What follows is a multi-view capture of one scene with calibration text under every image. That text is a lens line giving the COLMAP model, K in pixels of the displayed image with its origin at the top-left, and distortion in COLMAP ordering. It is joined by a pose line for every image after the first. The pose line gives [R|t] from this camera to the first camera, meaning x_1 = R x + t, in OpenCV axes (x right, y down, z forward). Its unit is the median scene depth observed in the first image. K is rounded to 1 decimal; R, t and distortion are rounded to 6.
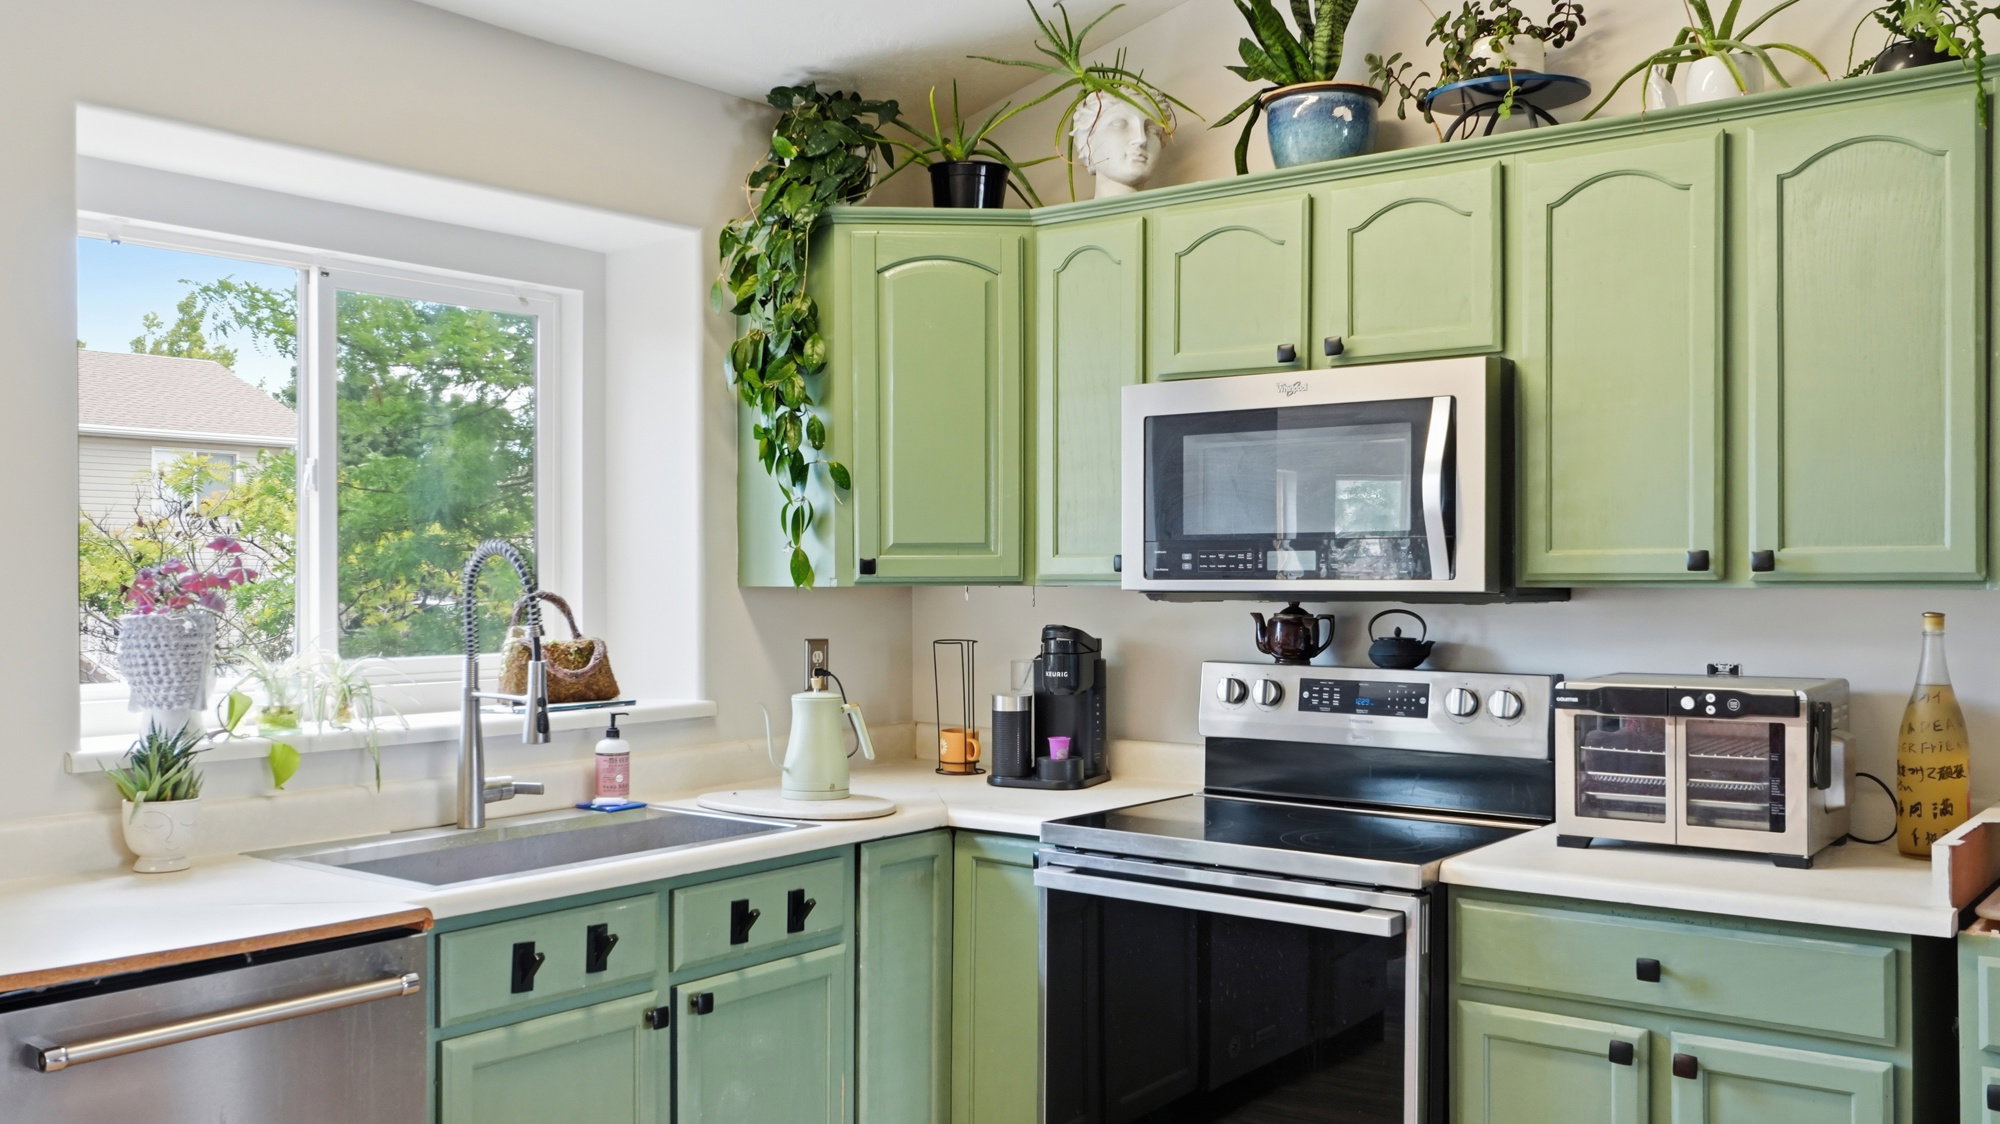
lens RADIAL K [[1698.2, 0, 998.0], [0, 1698.2, 600.1], [0, 0, 1]] dist [-0.011885, 0.001240]
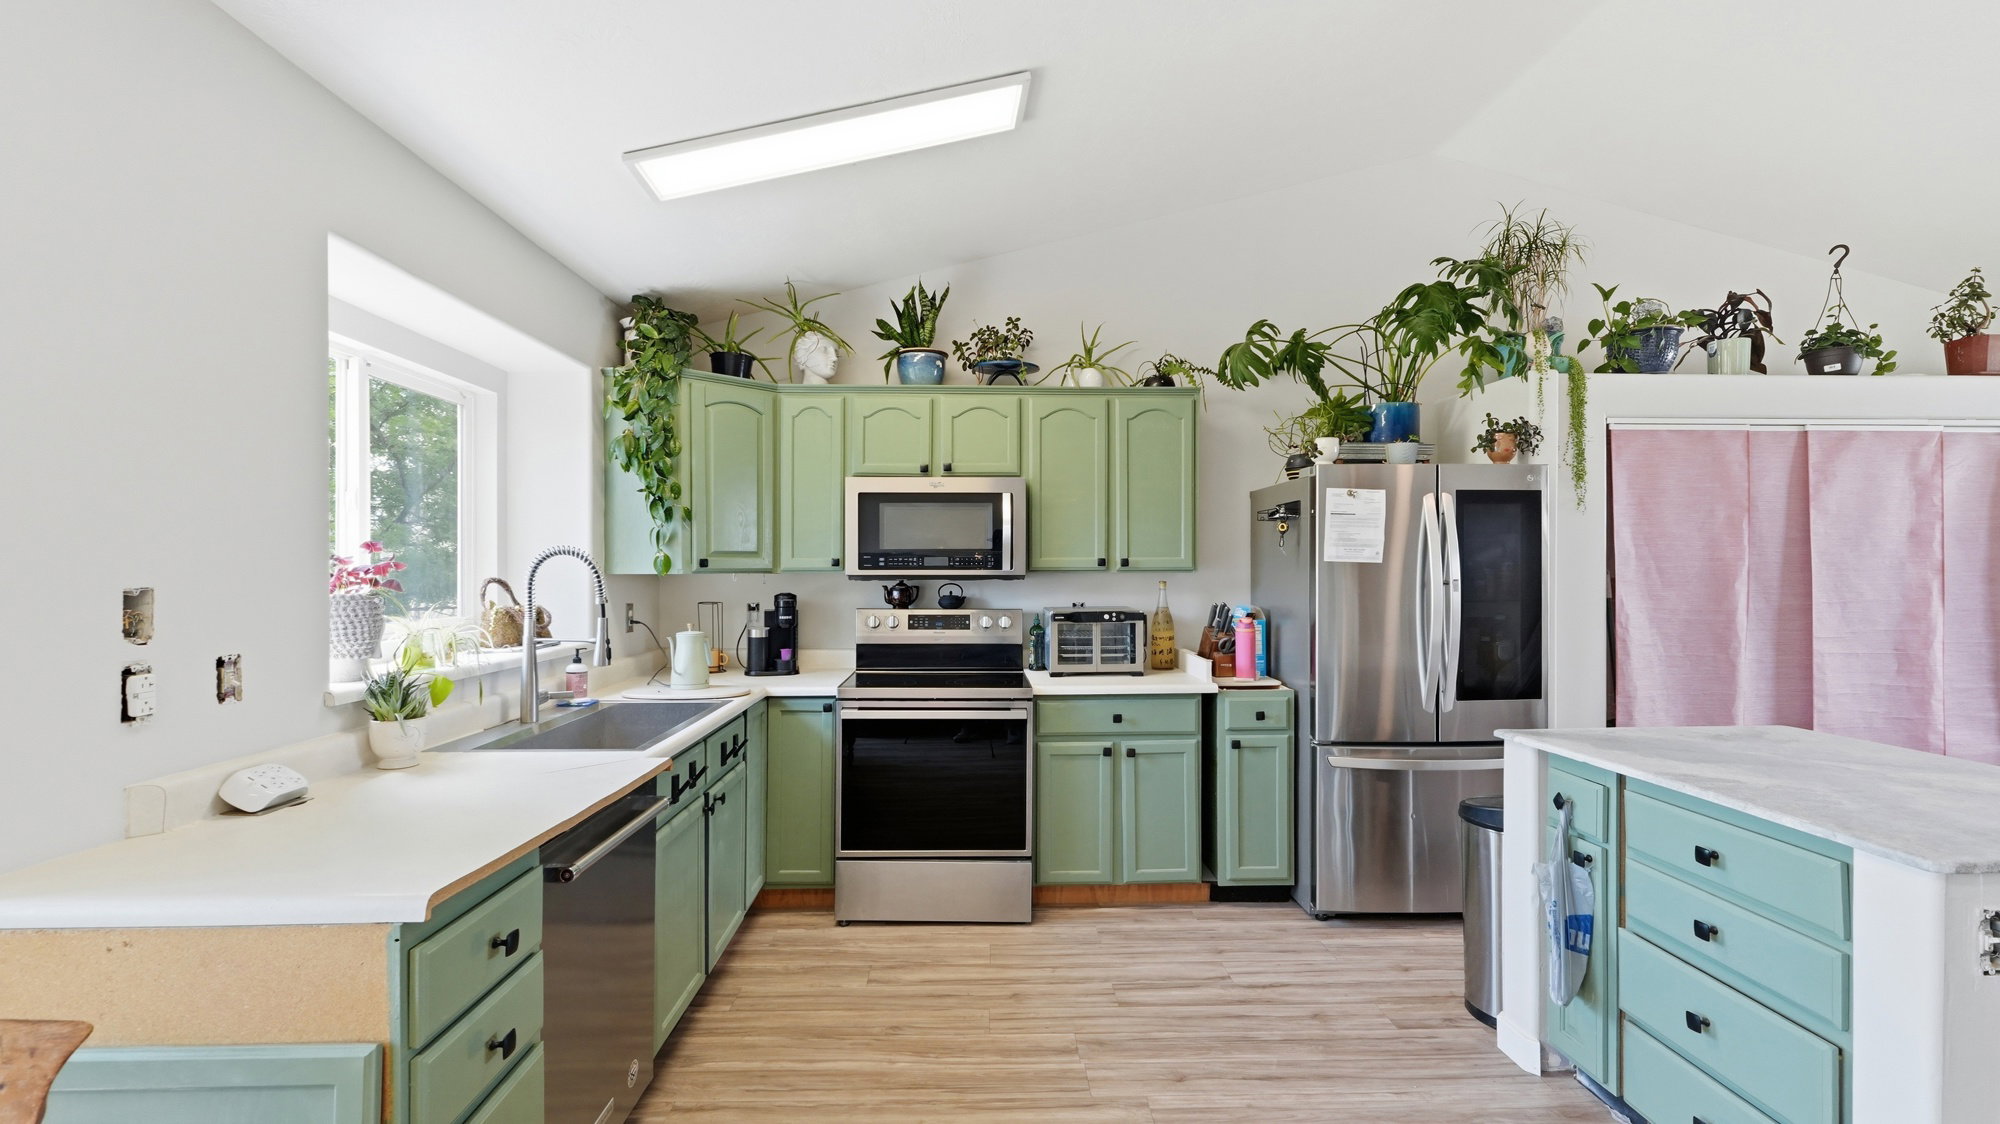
lens RADIAL K [[853.6, 0, 997.8], [0, 853.6, 569.5], [0, 0, 1]] dist [-0.003084, 0.000539]
pose [[0.774907, -0.000309, 0.632075, -0.435131], [0.008897, 0.999906, -0.010419, 0.000069], [-0.632013, 0.013697, 0.774837, 0.067078]]
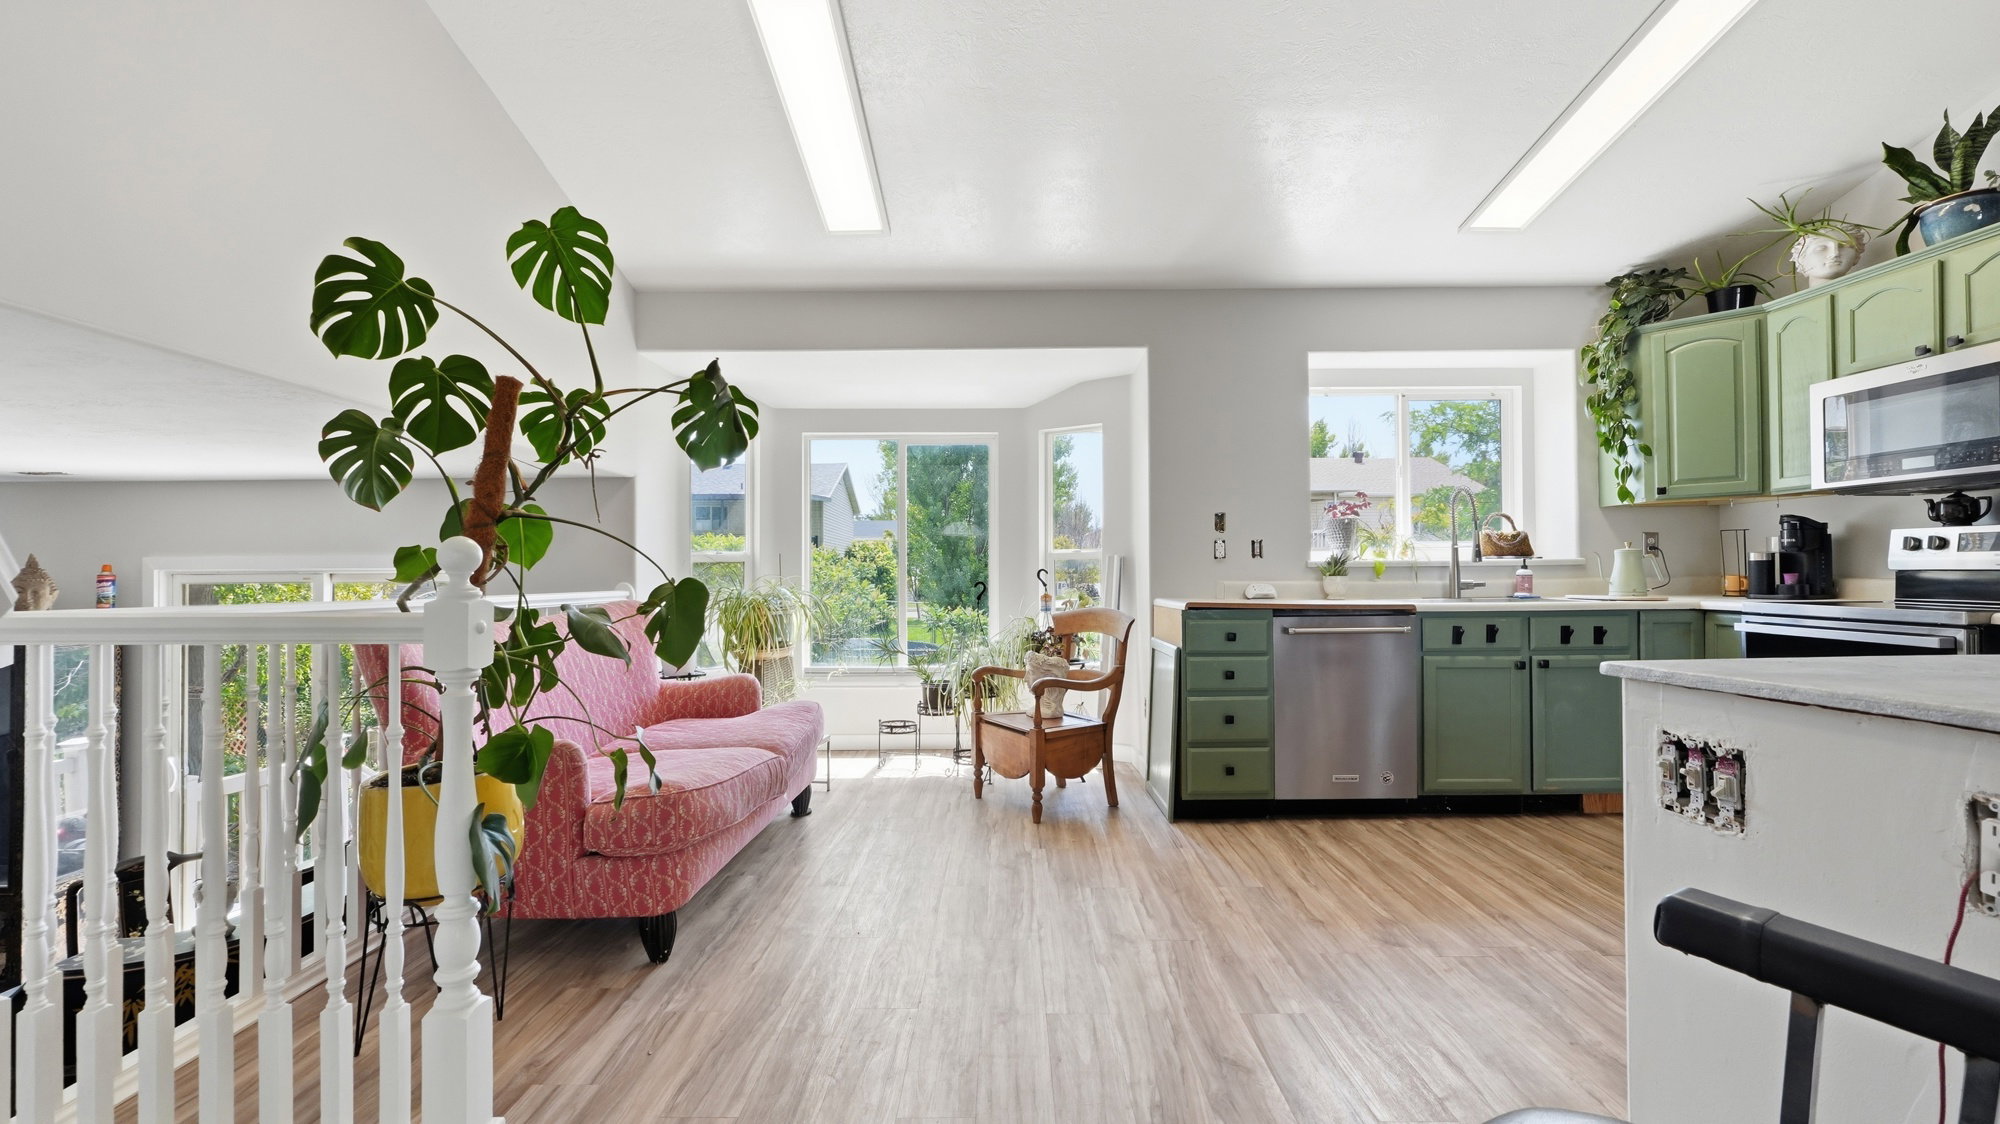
lens RADIAL K [[853.6, 0, 997.9], [0, 853.6, 566.5], [0, 0, 1]] dist [-0.003084, 0.000539]
pose [[0.613139, -0.010678, -0.789903, 0.264810], [-0.004106, 0.999852, -0.016703, 0.099513], [0.789965, 0.013485, 0.613004, -0.321028]]
